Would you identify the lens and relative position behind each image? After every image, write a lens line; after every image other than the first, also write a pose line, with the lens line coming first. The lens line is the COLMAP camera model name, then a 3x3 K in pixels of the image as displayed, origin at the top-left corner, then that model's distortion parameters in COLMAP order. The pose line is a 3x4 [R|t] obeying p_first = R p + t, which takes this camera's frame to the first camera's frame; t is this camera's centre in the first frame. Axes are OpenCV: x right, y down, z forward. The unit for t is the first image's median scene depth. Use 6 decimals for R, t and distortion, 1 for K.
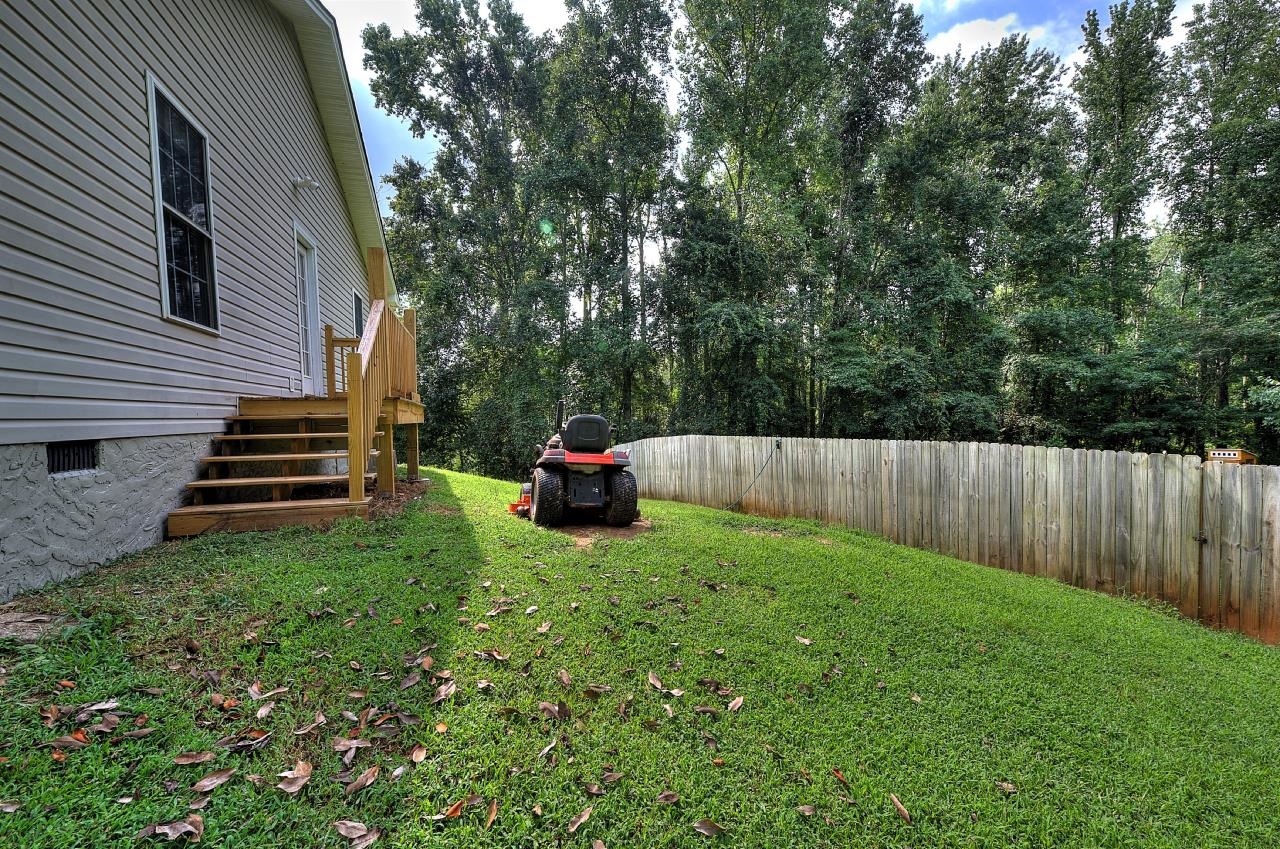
lens RADIAL K [[558.7, 0, 646.7], [0, 558.7, 424.0], [0, 0, 1]] dist [0.000731, 0.002600]
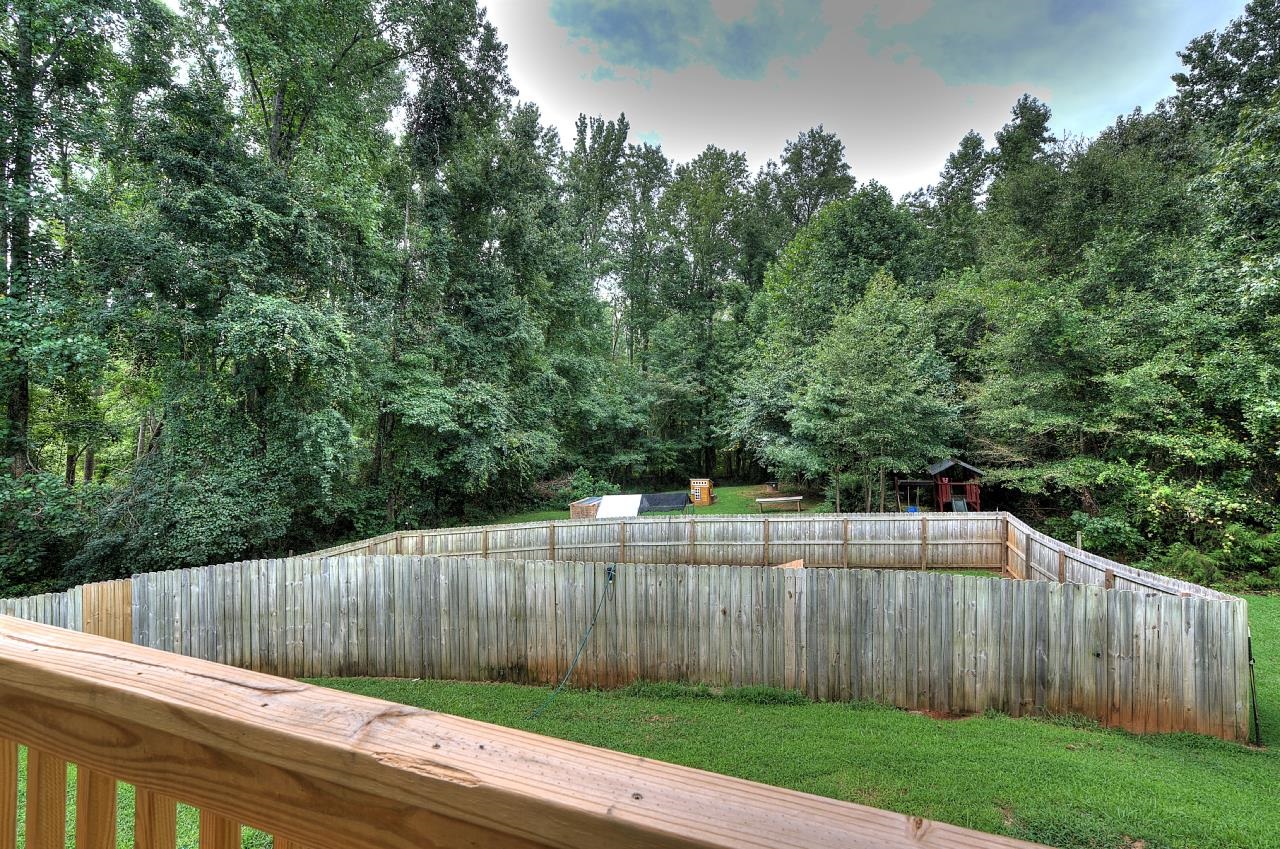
lens RADIAL K [[558.7, 0, 640.0], [0, 558.7, 416.1], [0, 0, 1]] dist [0.000731, 0.002600]
pose [[0.604411, 0.026245, 0.796240, -0.398012], [-0.006367, 0.999584, -0.028114, -0.186371], [-0.796647, 0.011923, 0.604327, 0.754693]]
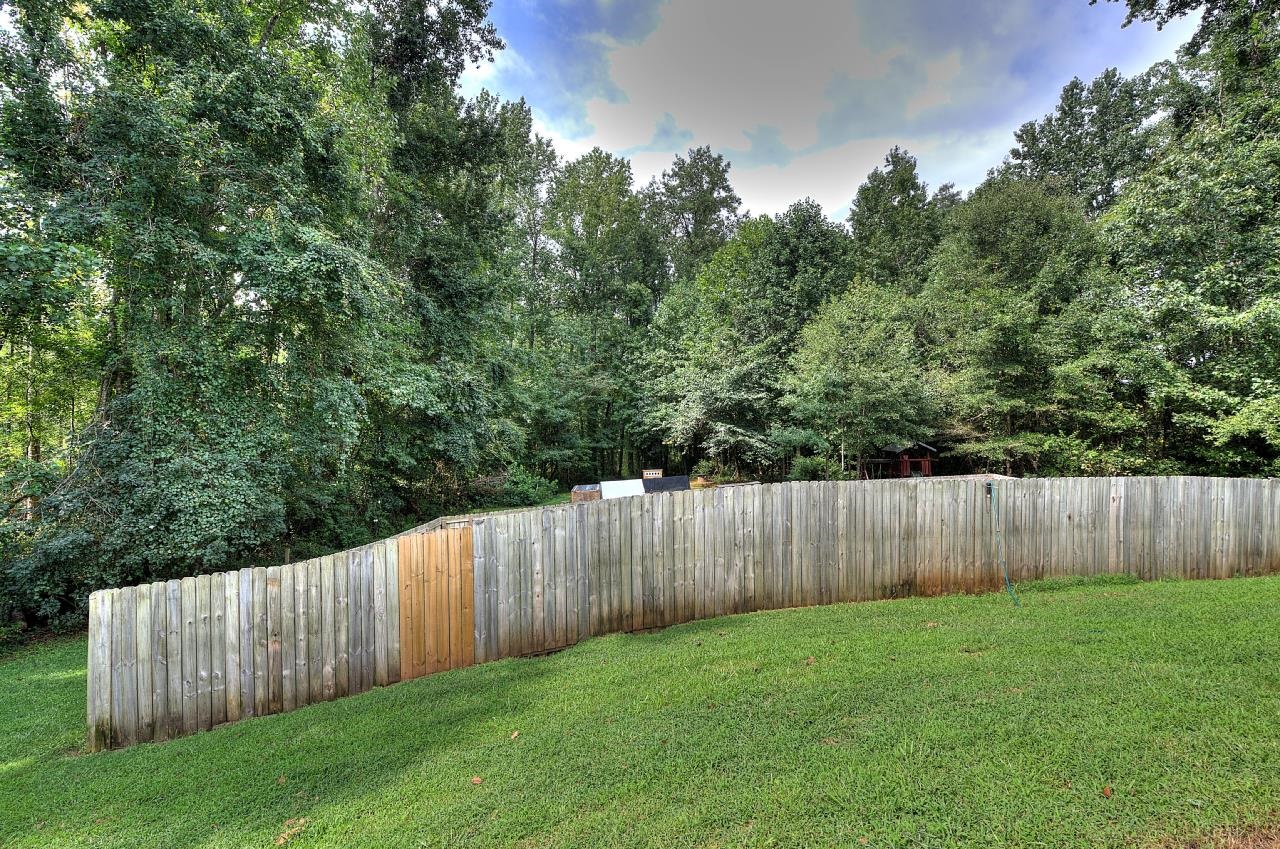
lens RADIAL K [[558.7, 0, 644.4], [0, 558.7, 434.7], [0, 0, 1]] dist [0.000731, 0.002600]
pose [[0.313510, 0.017920, 0.949416, -0.851695], [-0.002252, 0.999833, -0.018128, -0.029405], [-0.949582, 0.003545, 0.313498, 1.636310]]
